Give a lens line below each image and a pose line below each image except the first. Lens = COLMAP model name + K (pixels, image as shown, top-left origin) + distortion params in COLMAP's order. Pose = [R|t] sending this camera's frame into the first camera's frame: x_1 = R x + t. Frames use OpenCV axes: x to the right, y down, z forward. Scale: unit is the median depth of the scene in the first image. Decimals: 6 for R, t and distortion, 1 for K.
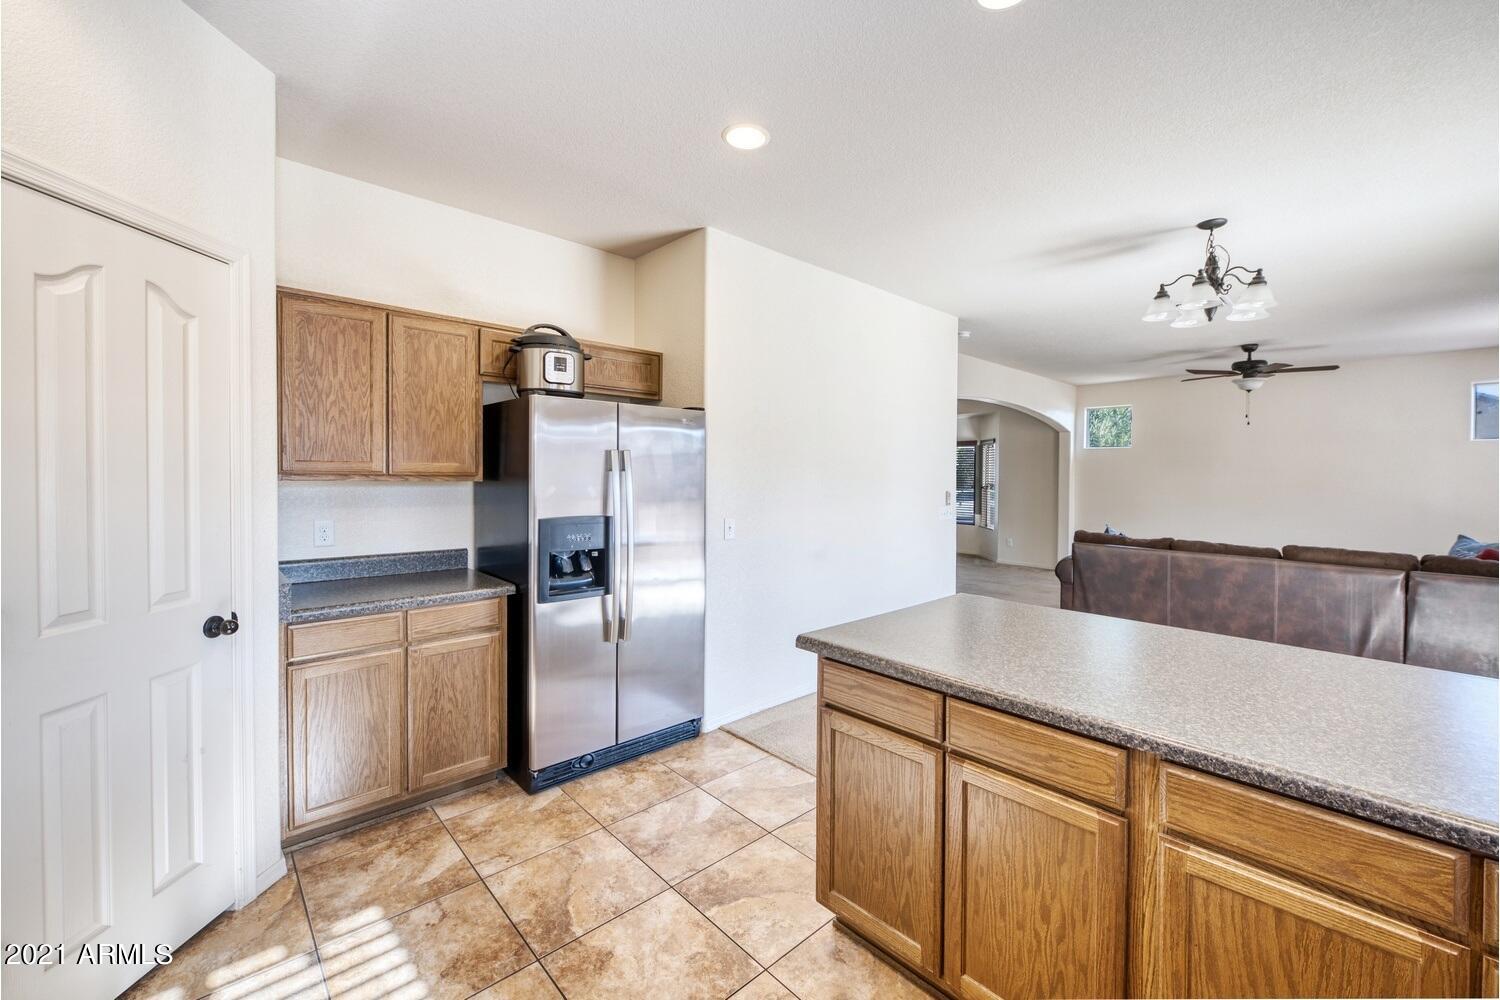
lens RADIAL K [[606.6, 0, 751.5], [0, 606.6, 485.3], [0, 0, 1]] dist [-0.001528, -0.000193]
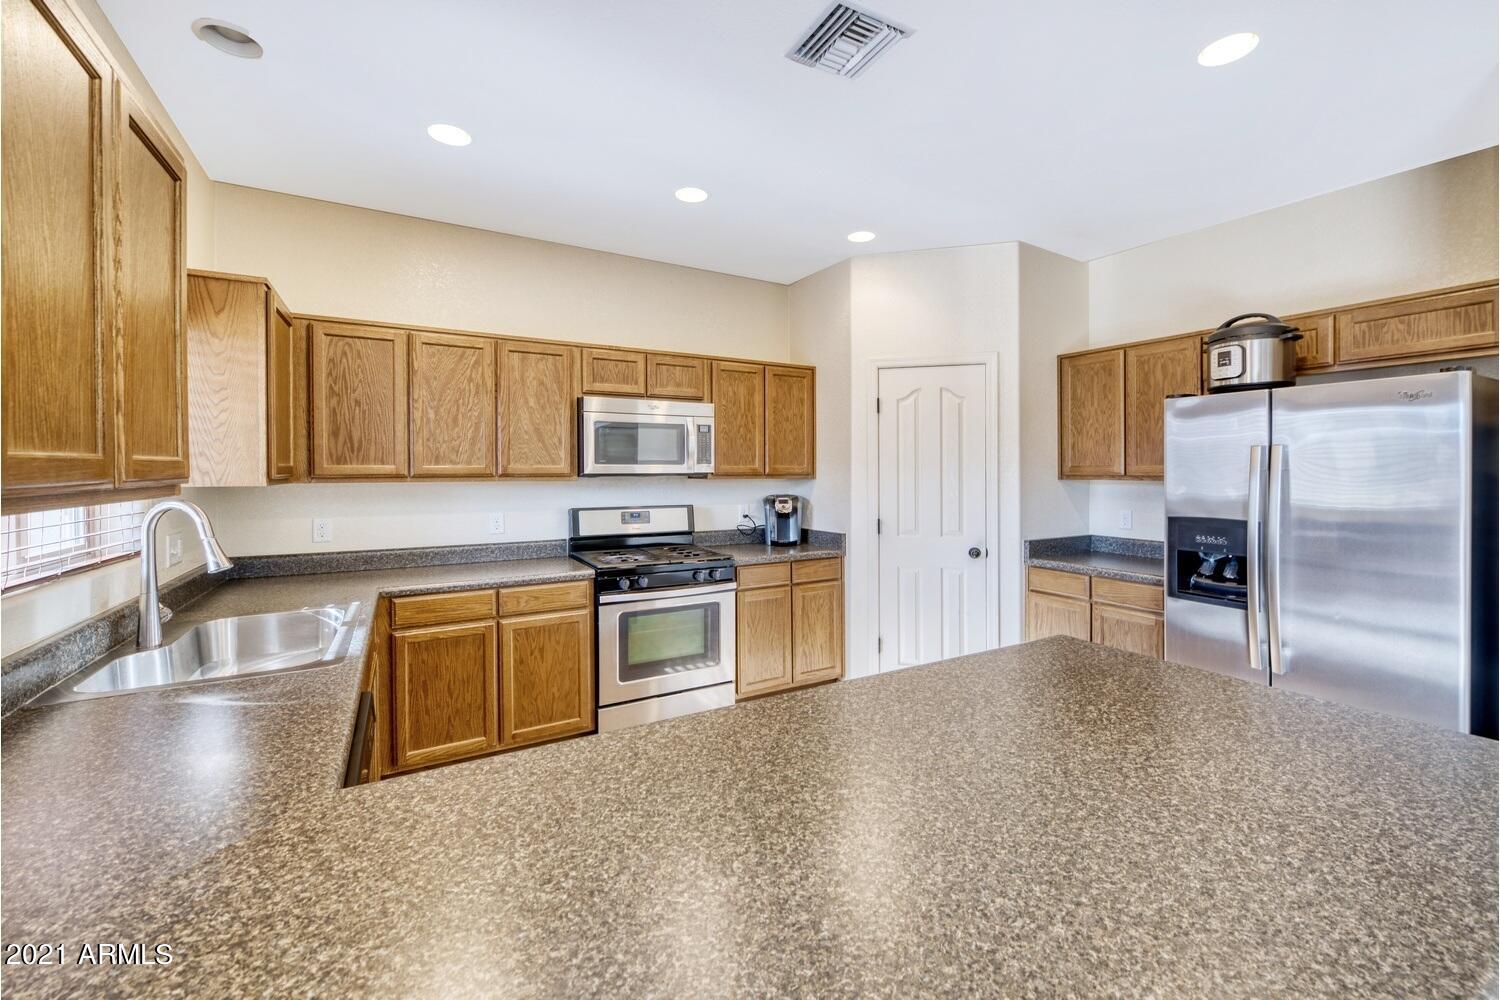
lens RADIAL K [[606.6, 0, 768.2], [0, 606.6, 479.7], [0, 0, 1]] dist [-0.001528, -0.000193]
pose [[-0.216559, 0.000060, -0.976270, 0.861222], [-0.021420, 0.999759, 0.004813, 0.002152], [0.976035, 0.021954, -0.216505, 0.565545]]
